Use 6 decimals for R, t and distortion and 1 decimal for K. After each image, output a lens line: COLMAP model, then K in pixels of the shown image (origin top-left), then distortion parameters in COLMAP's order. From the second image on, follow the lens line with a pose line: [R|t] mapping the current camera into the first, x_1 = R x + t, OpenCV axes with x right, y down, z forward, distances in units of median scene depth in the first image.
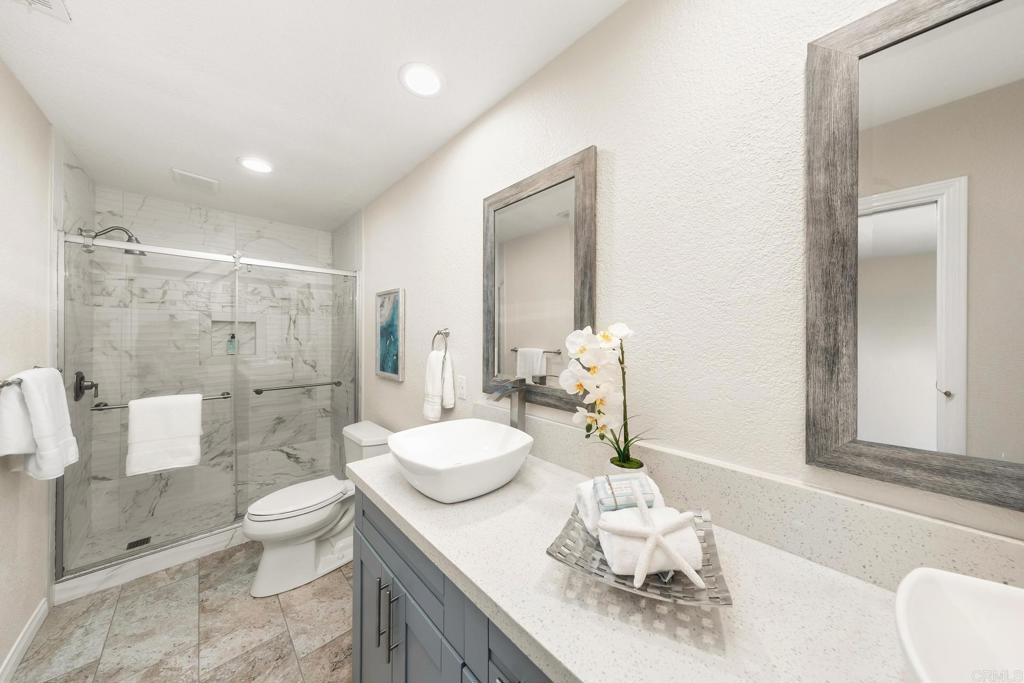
lens RADIAL K [[322.1, 0, 513.4], [0, 322.1, 333.9], [0, 0, 1]] dist [-0.000393, -0.000103]
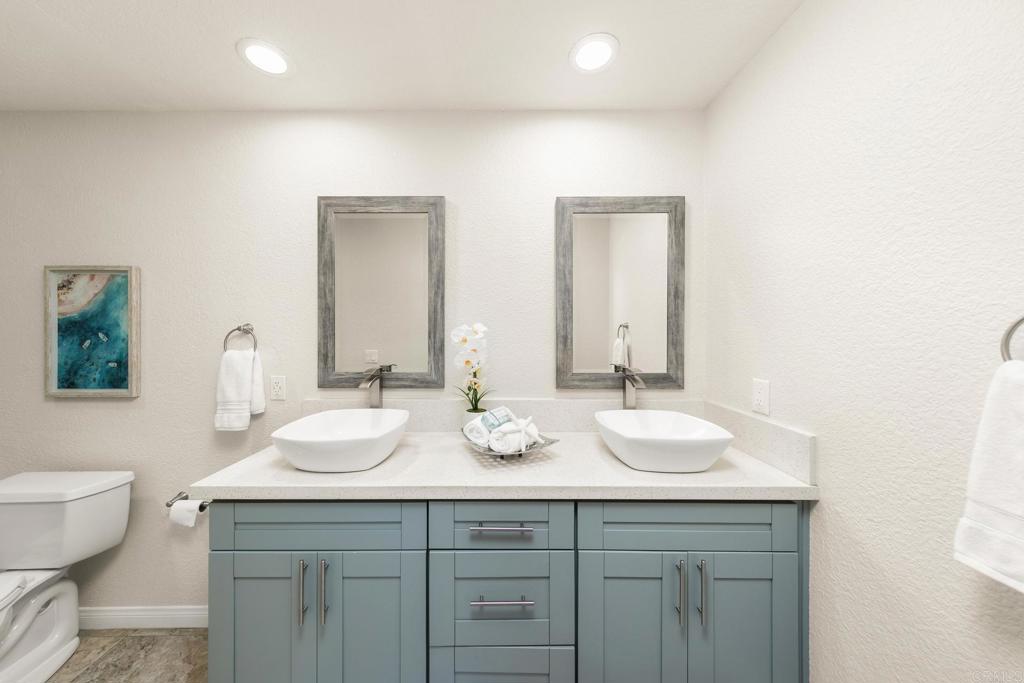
lens RADIAL K [[333.1, 0, 500.0], [0, 333.1, 332.0], [0, 0, 1]] dist [-0.001033, -0.000099]
pose [[0.695931, -0.006276, 0.718081, -0.615466], [0.002845, 0.999978, 0.005983, 0.001704], [-0.718103, -0.002120, 0.695933, -0.186937]]
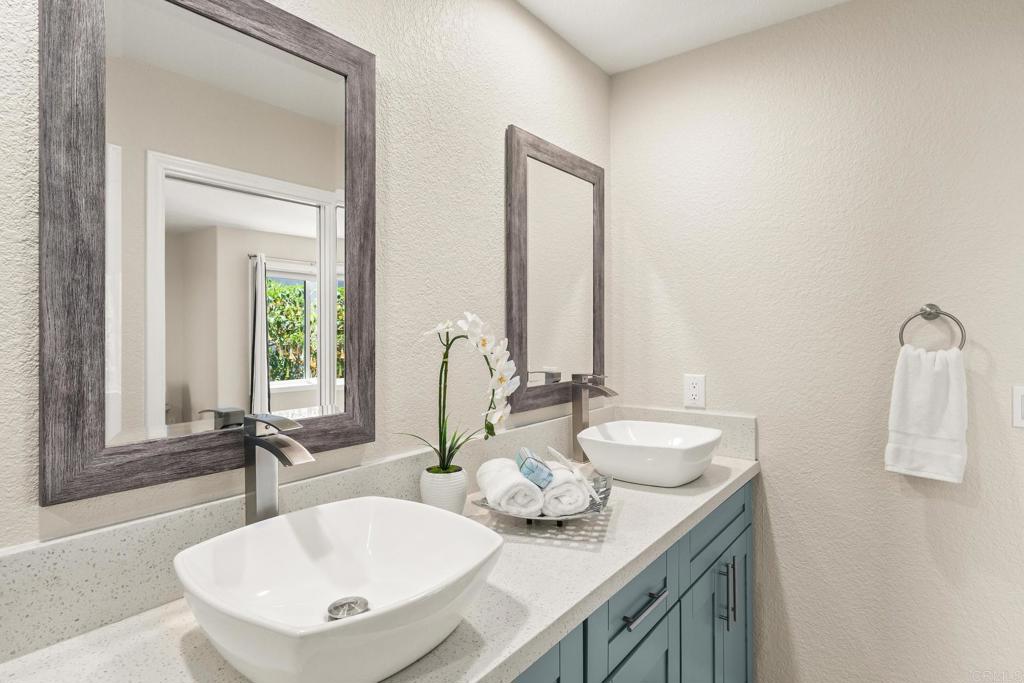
lens RADIAL K [[551.2, 0, 514.4], [0, 551.2, 328.0], [0, 0, 1]] dist [0.004206, 0.000616]
pose [[-0.160467, -0.002151, 0.987039, -0.964091], [-0.000348, 0.999998, 0.002122, 0.007214], [-0.987041, -0.000003, -0.160467, 0.868414]]
